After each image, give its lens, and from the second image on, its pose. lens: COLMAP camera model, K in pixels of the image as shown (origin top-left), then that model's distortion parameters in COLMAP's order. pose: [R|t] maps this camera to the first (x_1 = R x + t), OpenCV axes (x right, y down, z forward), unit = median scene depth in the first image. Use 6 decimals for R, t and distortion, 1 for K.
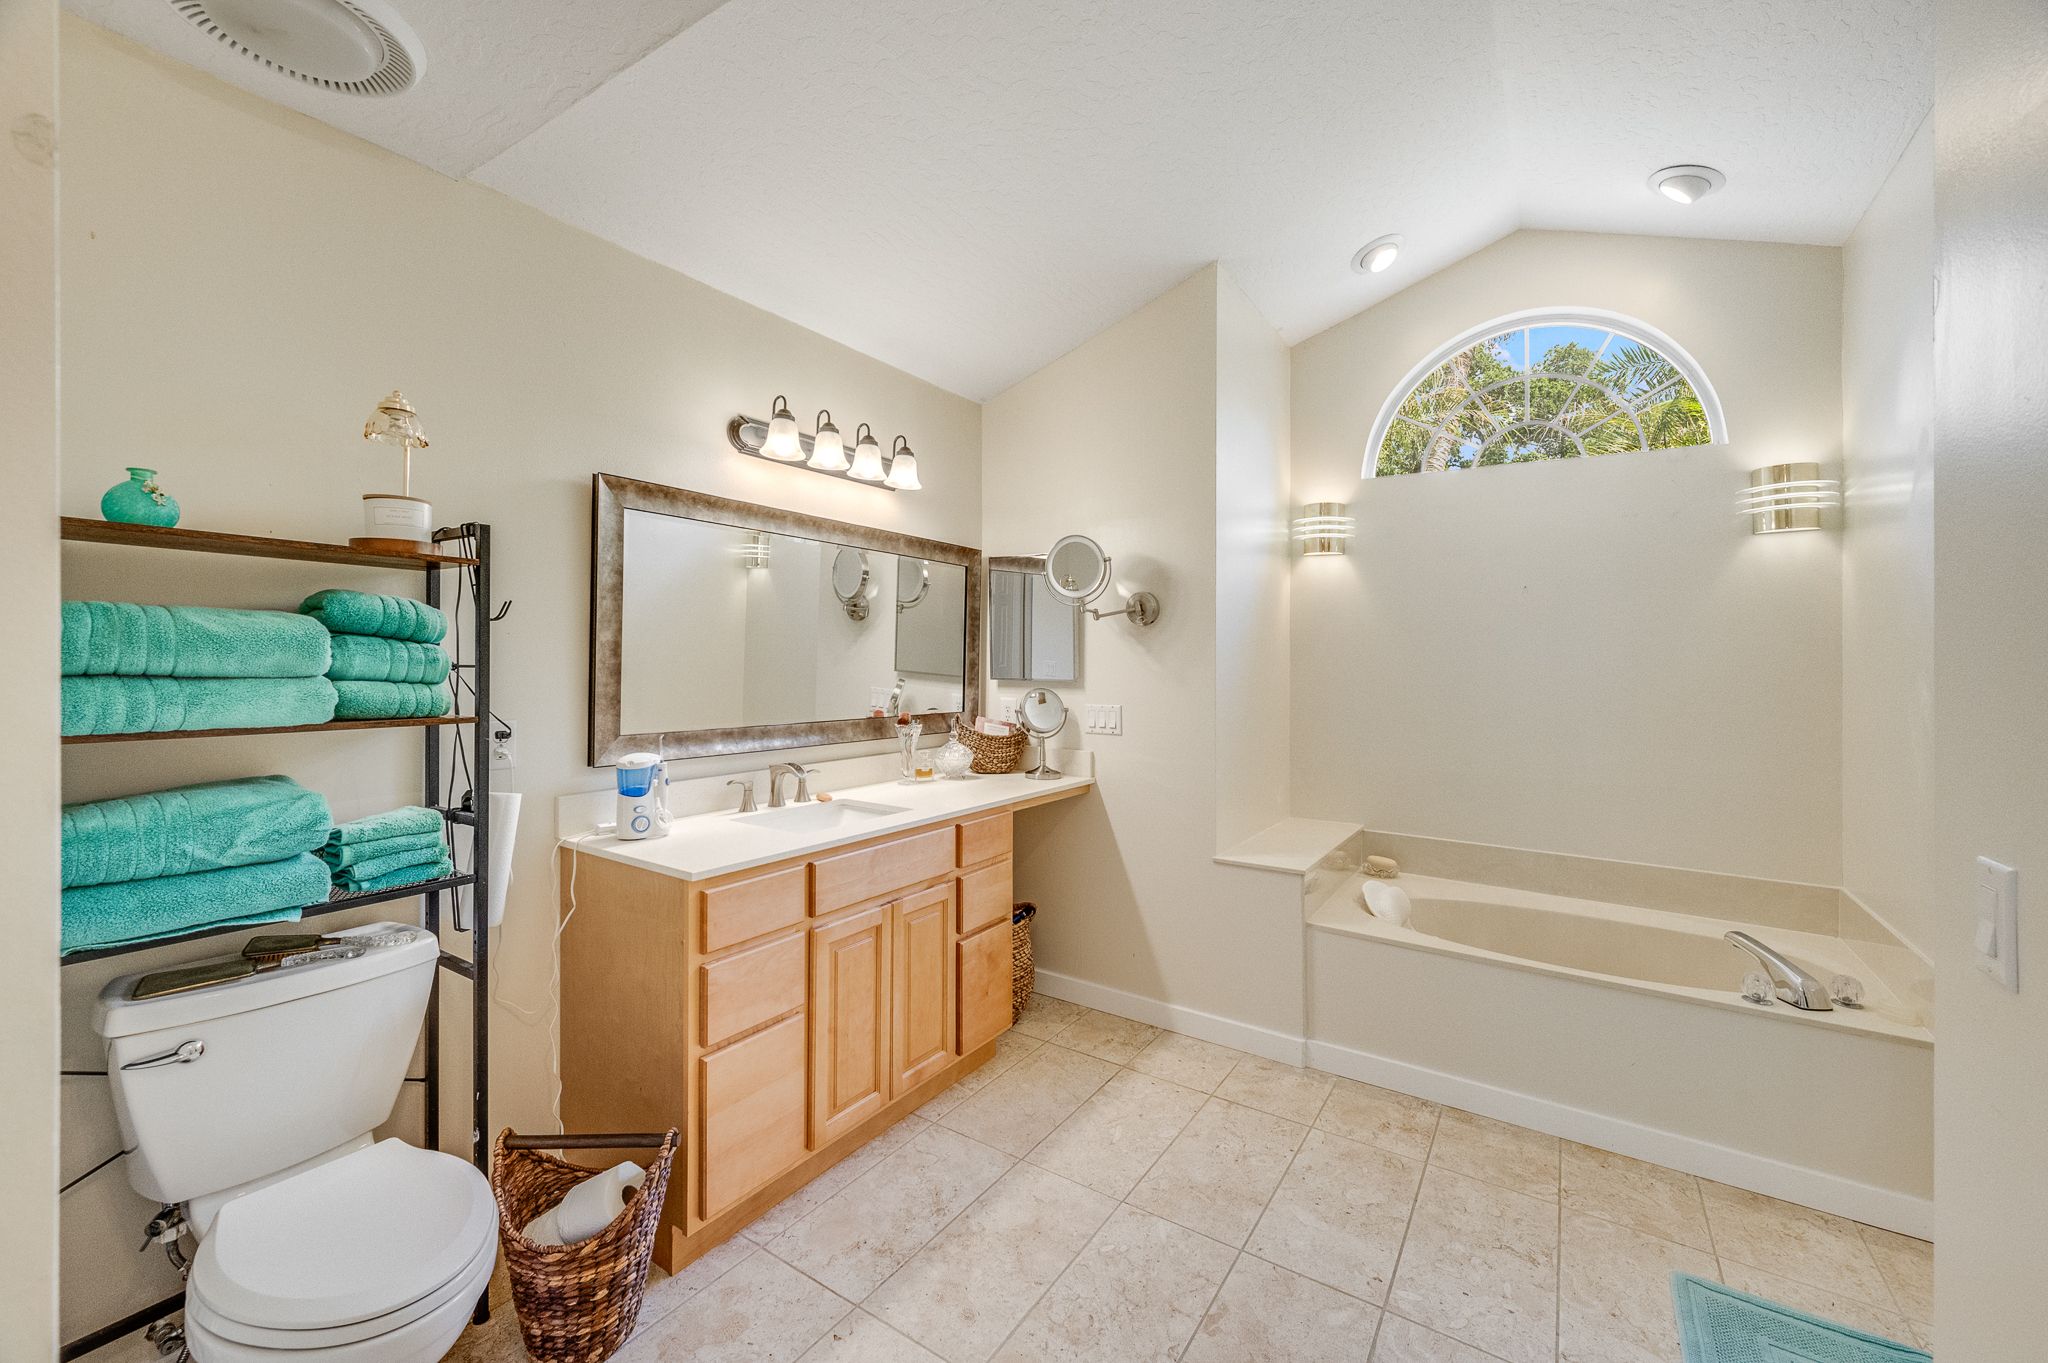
lens RADIAL K [[820.3, 0, 1033.8], [0, 820.3, 646.1], [0, 0, 1]] dist [-0.000635, -0.000205]
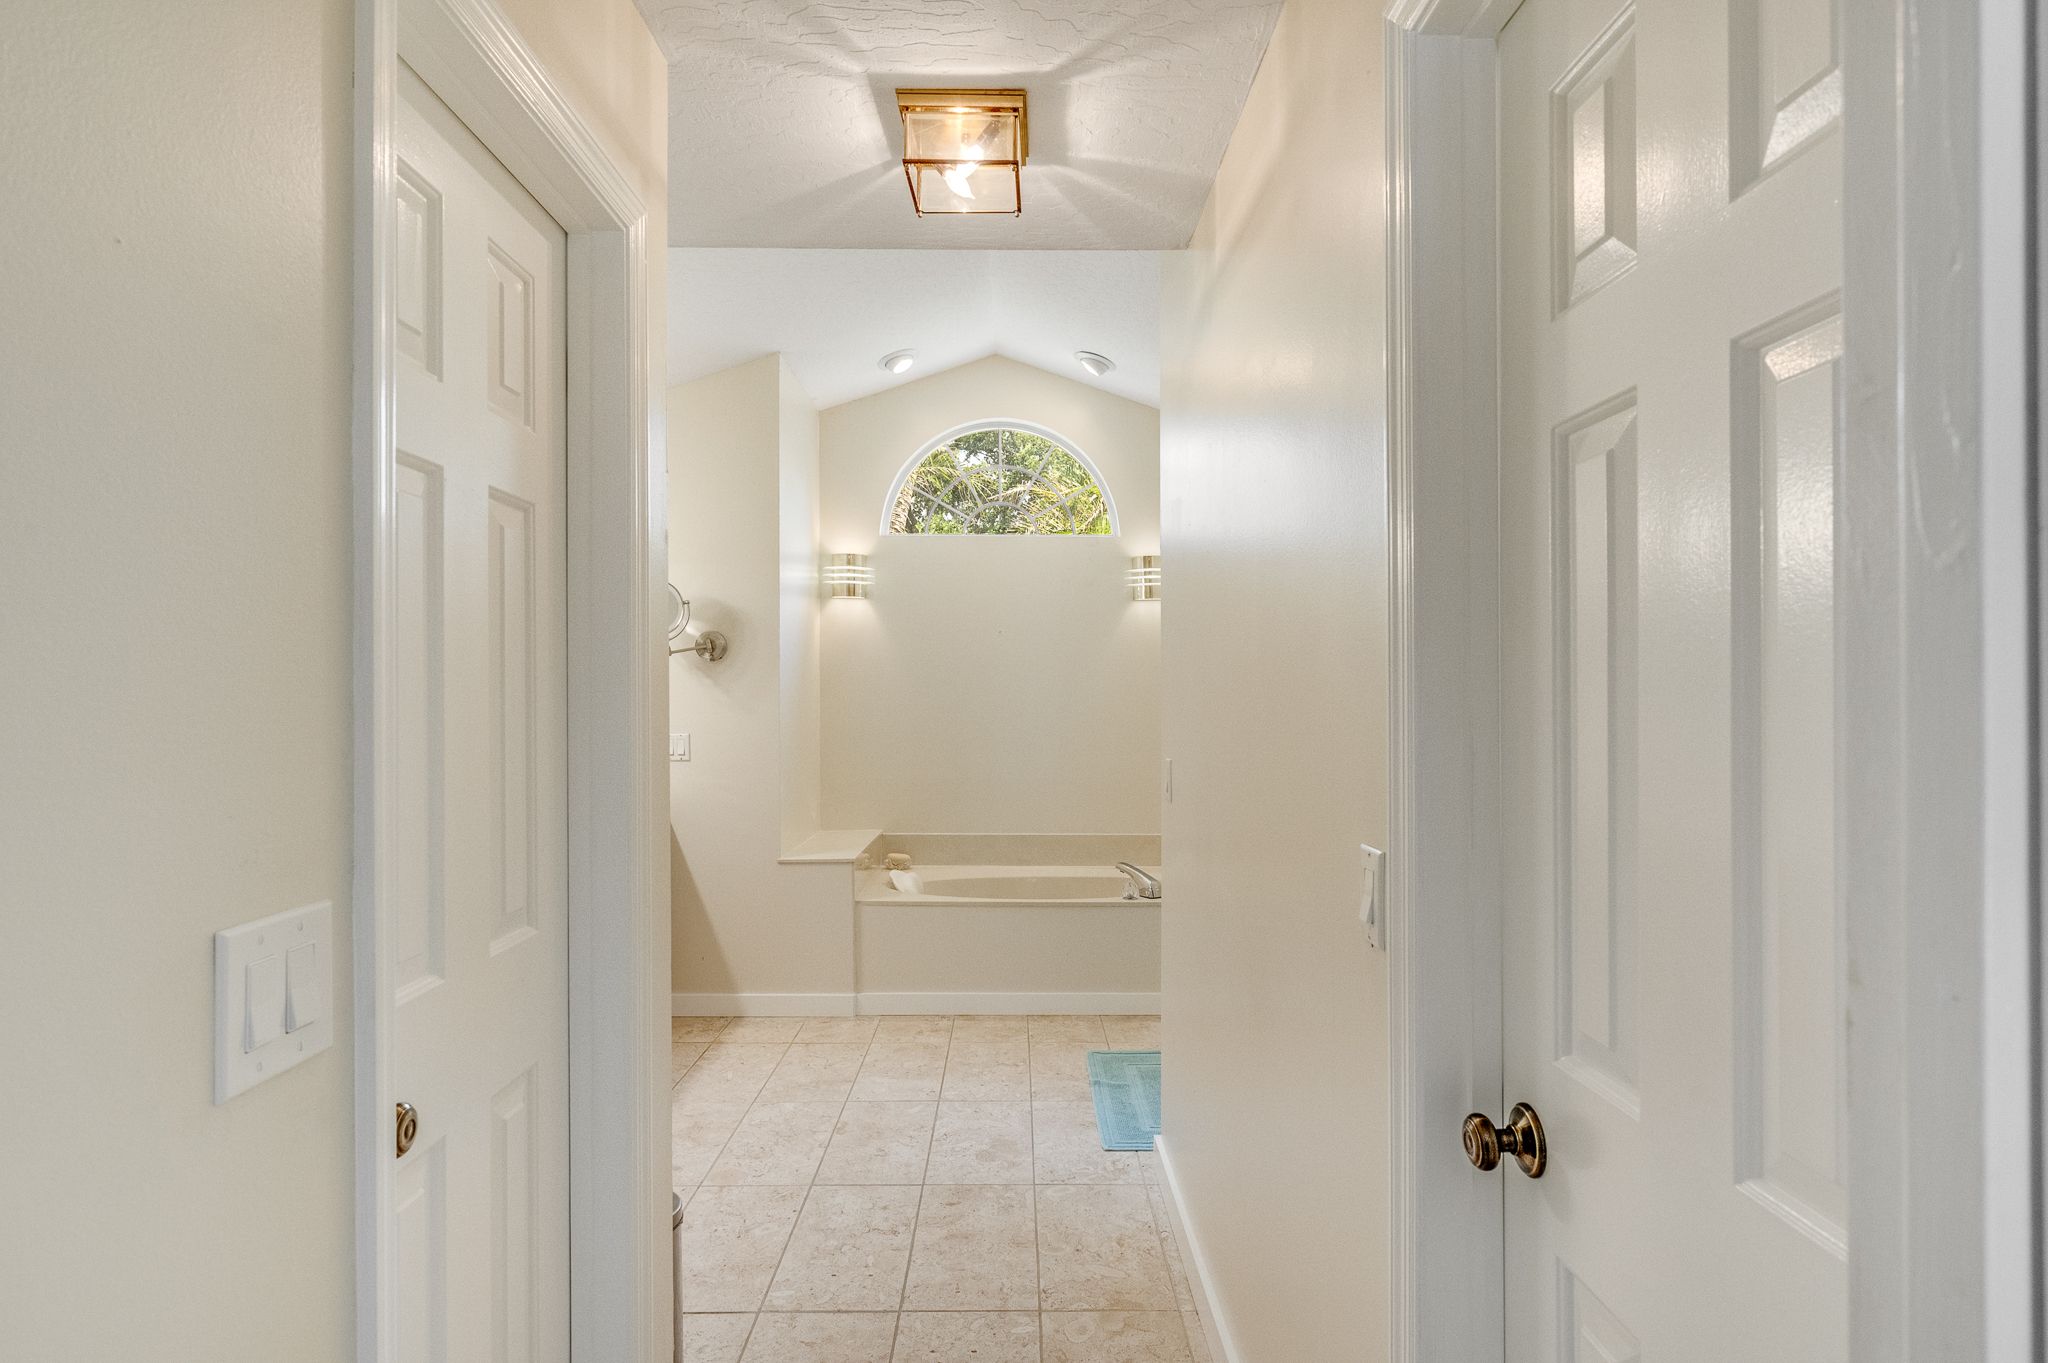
lens RADIAL K [[1067.9, 0, 1025.0], [0, 1067.9, 657.4], [0, 0, 1]] dist [-0.000403, -0.000006]
pose [[0.832639, 0.004956, 0.553793, -0.339392], [0.003141, 0.999902, -0.013671, -0.009499], [-0.553807, 0.013123, 0.832542, -0.478773]]
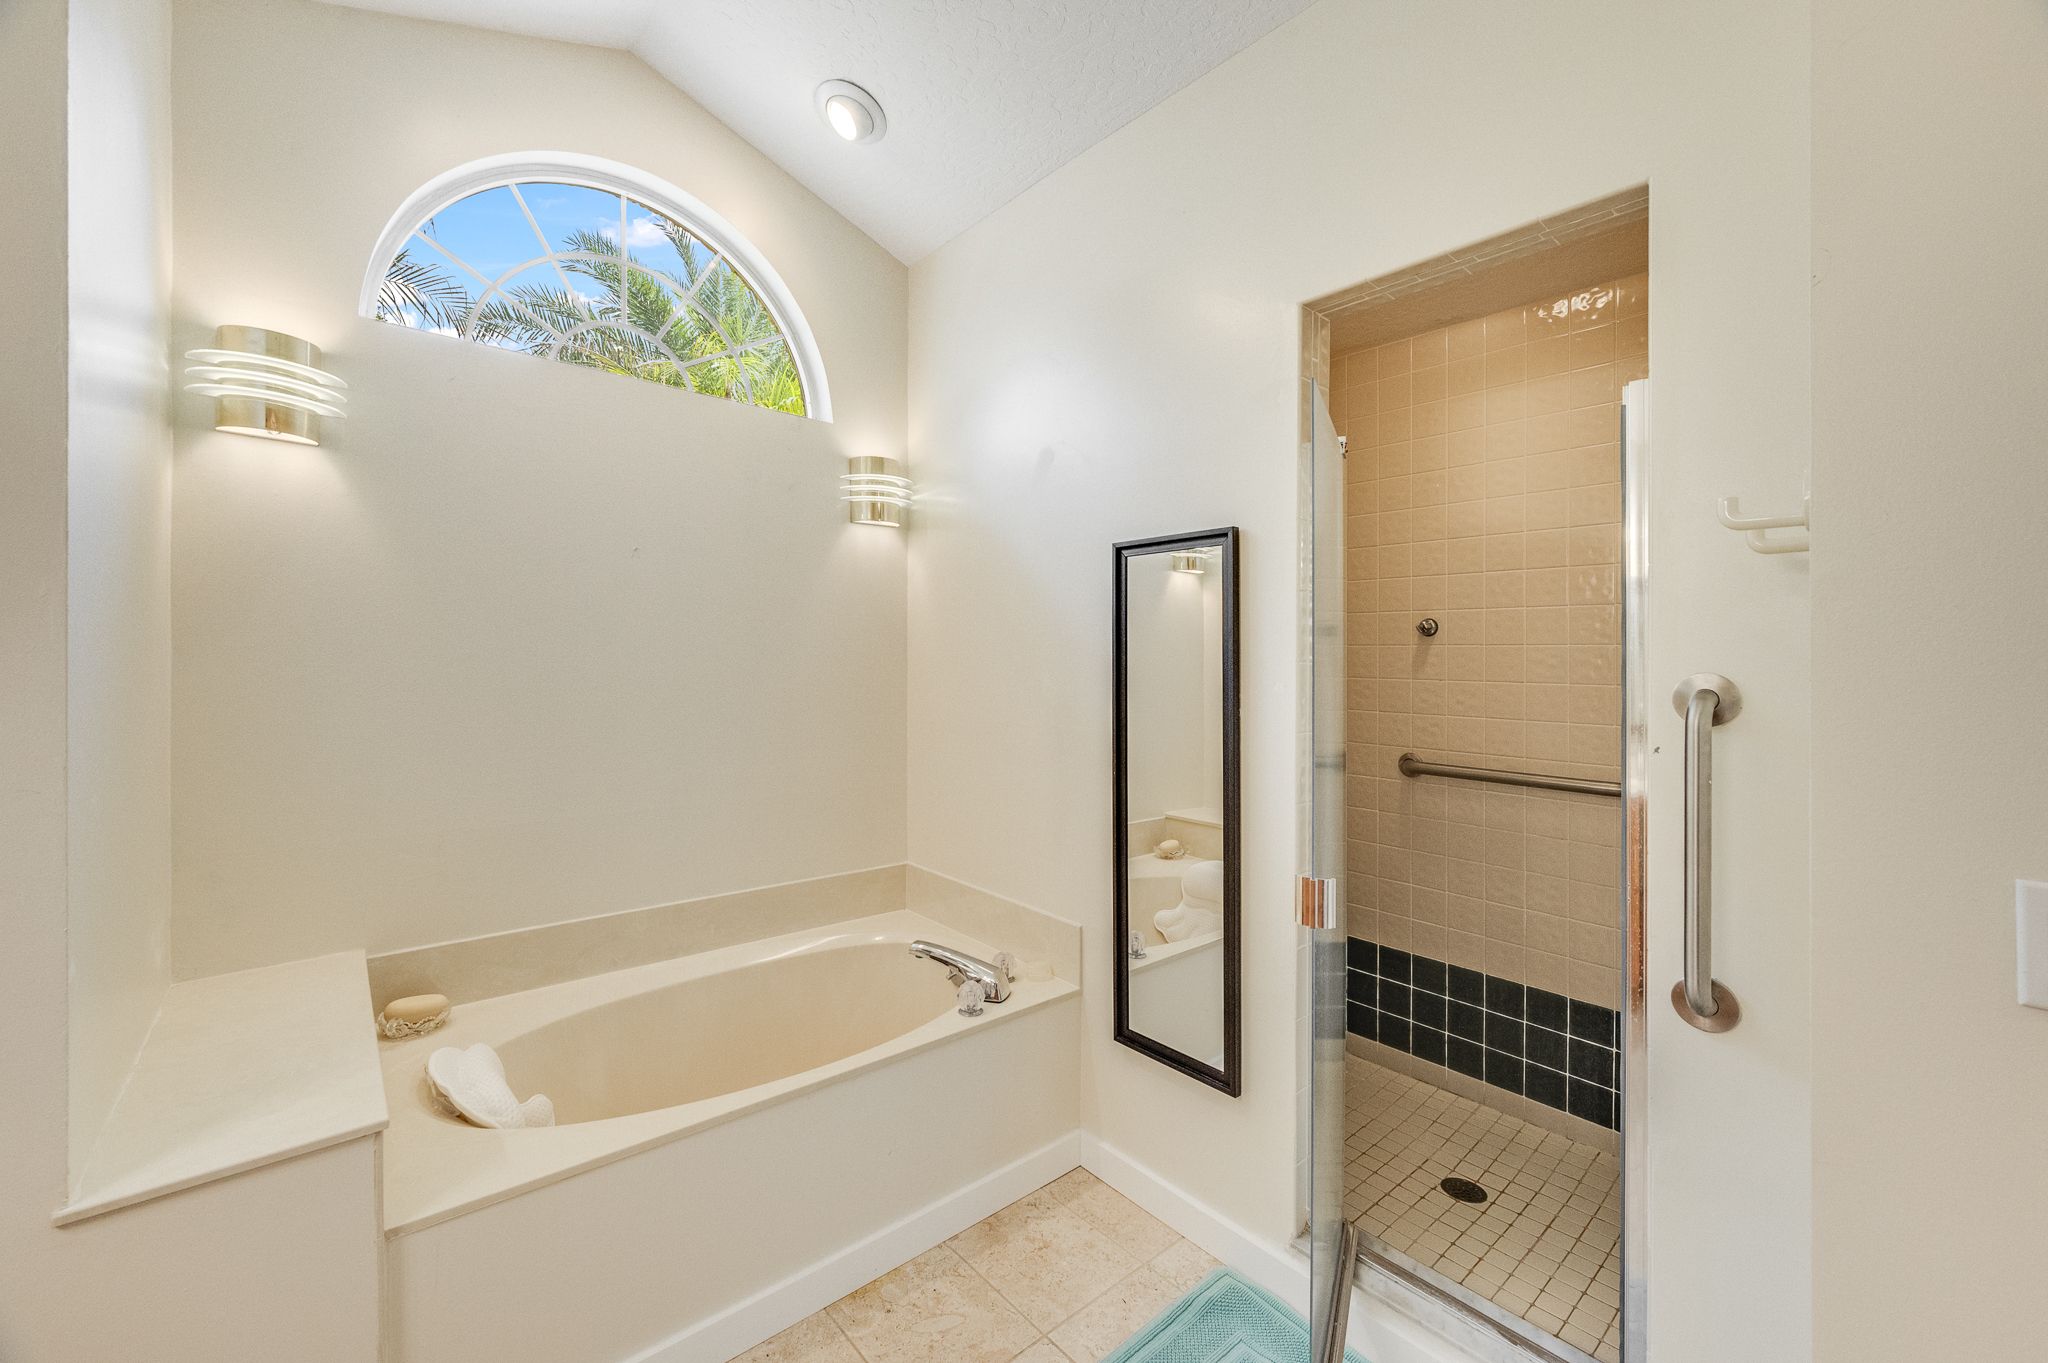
lens RADIAL K [[816.4, 0, 1034.5], [0, 816.4, 654.3], [0, 0, 1]] dist [0.000330, 0.000239]
pose [[0.268002, -0.002321, 0.963415, -0.004101], [-0.024154, 0.999667, 0.009128, 0.007149], [-0.963115, -0.025717, 0.267857, 0.518401]]
